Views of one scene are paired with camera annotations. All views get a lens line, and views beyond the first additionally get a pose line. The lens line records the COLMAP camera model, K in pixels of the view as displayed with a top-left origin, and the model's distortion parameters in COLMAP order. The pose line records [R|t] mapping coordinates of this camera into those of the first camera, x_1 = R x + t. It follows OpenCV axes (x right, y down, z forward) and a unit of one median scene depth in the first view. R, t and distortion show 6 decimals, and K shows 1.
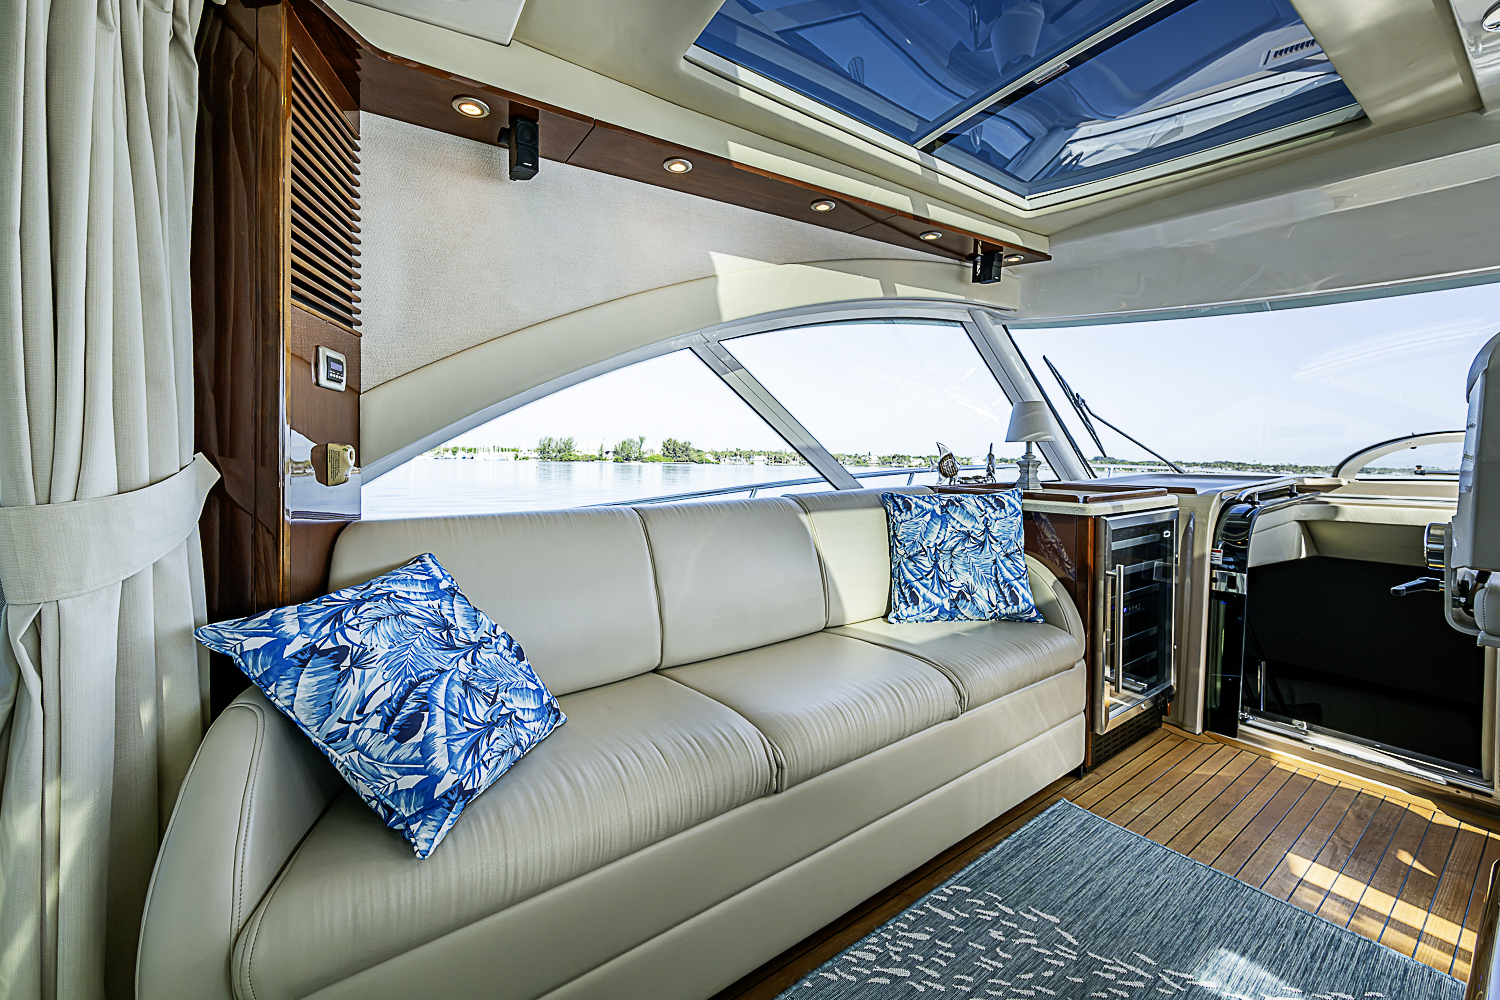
lens RADIAL K [[621.6, 0, 721.7], [0, 621.6, 454.6], [0, 0, 1]] dist [-0.003327, -0.000079]
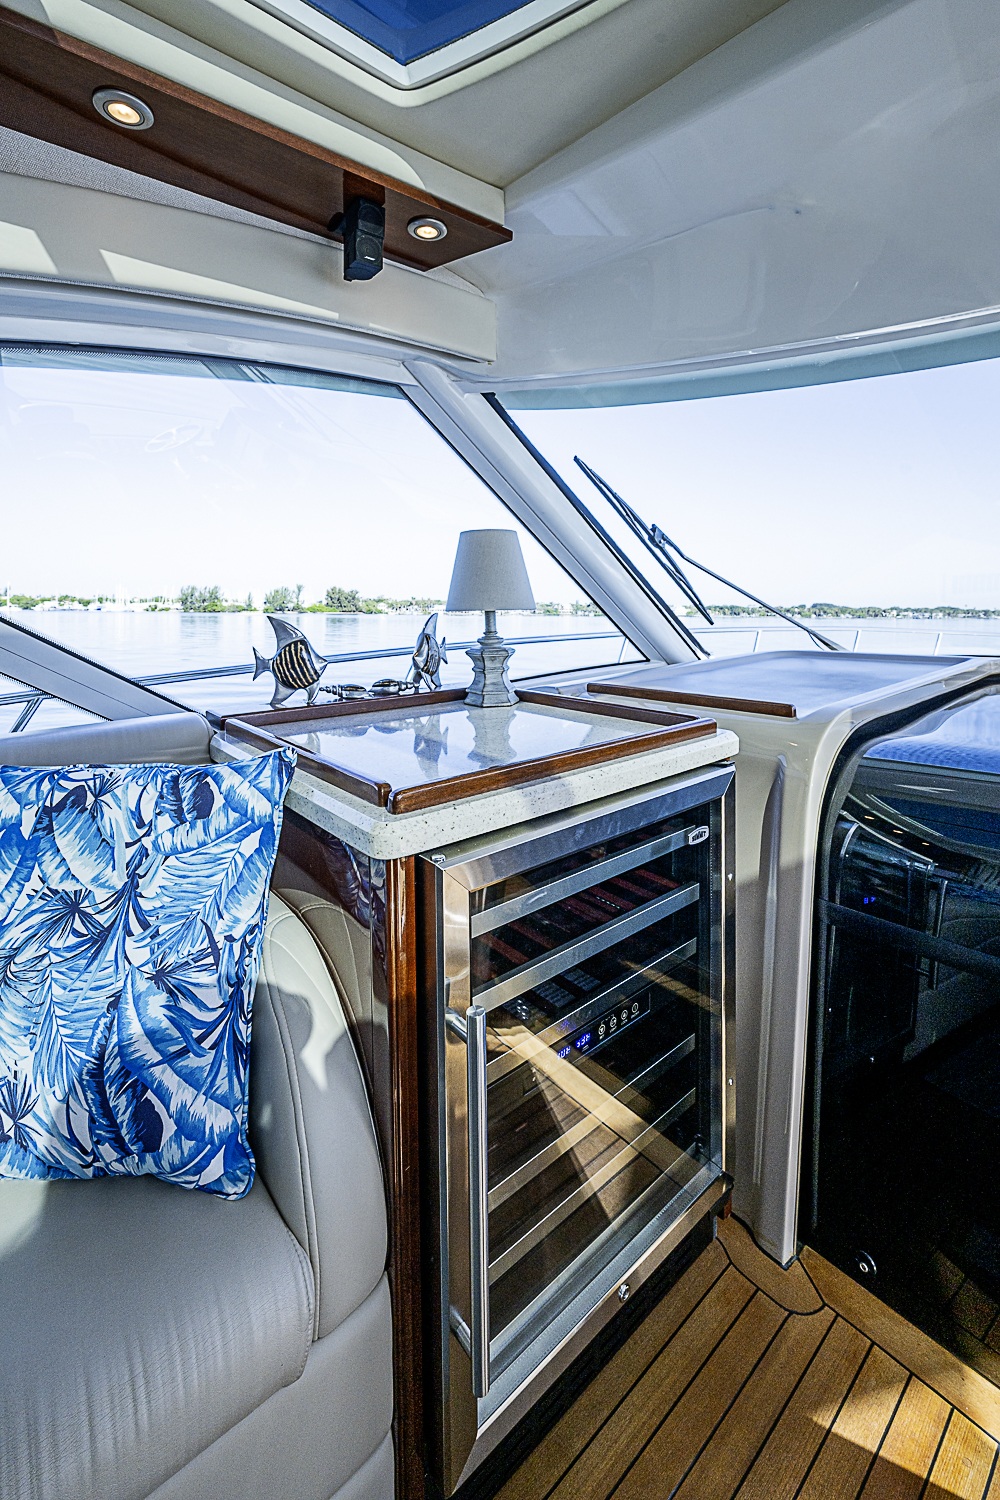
lens RADIAL K [[597.2, 0, 507.3], [0, 597.2, 597.5], [0, 0, 1]] dist [-0.002255, 0.000177]
pose [[0.997634, -0.002139, 0.068717, 0.611993], [0.002415, 0.999989, -0.003933, -0.037523], [-0.068708, 0.004089, 0.997628, 0.658051]]
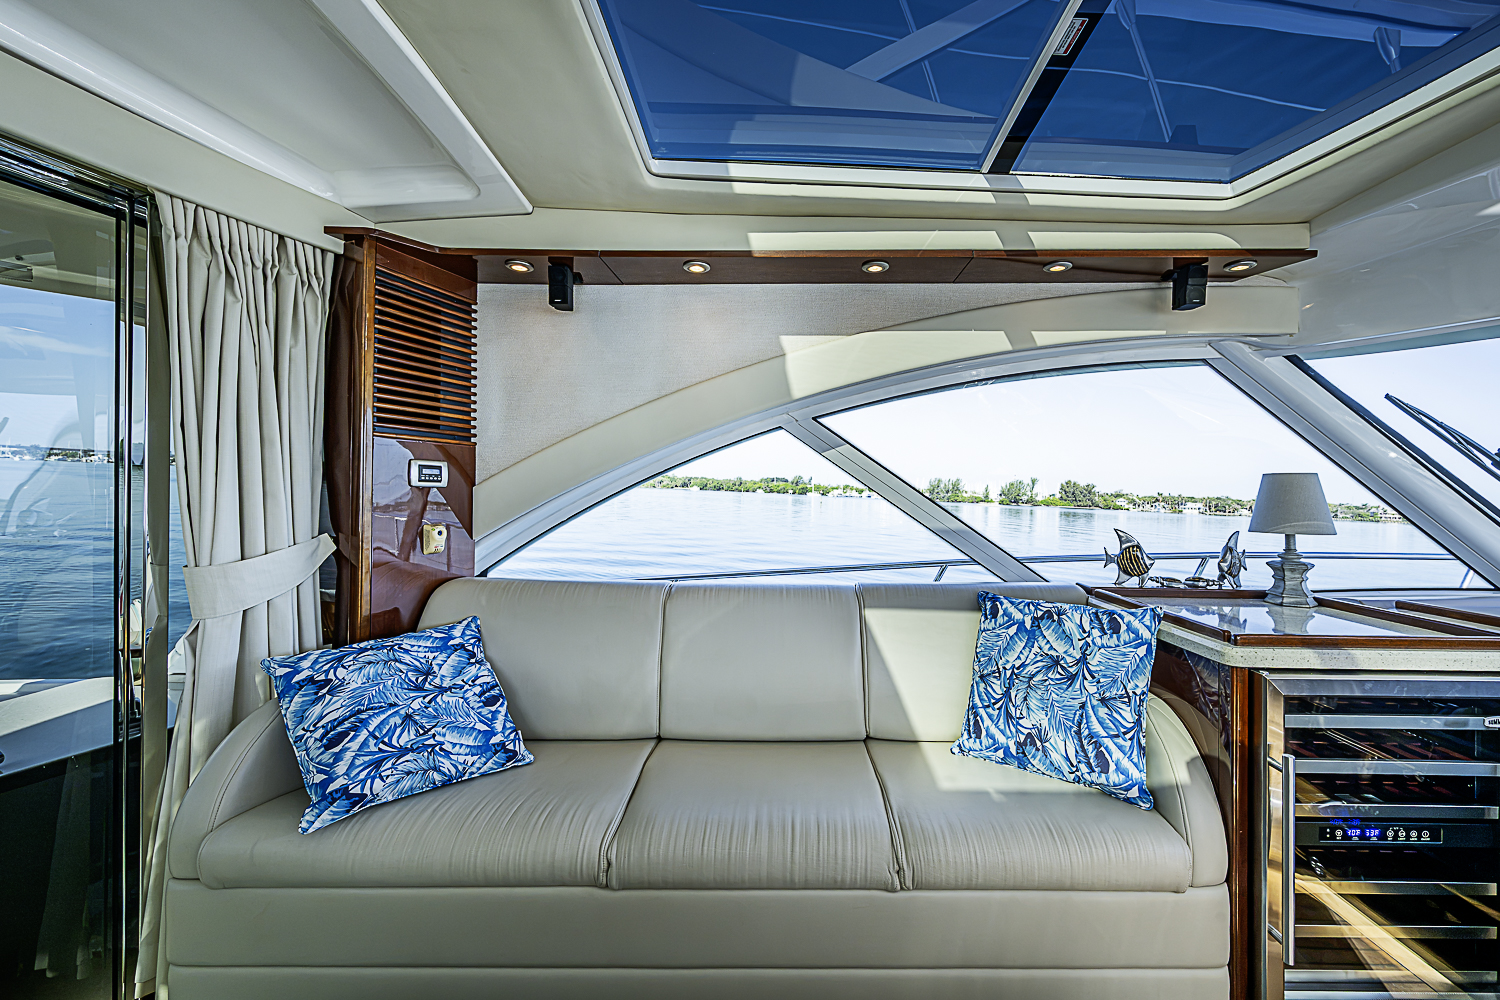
lens RADIAL K [[597.2, 0, 811.7], [0, 597.2, 483.1], [0, 0, 1]] dist [-0.002255, 0.000177]
pose [[0.820719, 0.011899, -0.571209, 0.564403], [-0.018871, 0.999802, -0.006287, -0.077326], [0.571021, 0.015939, 0.820781, 0.232524]]
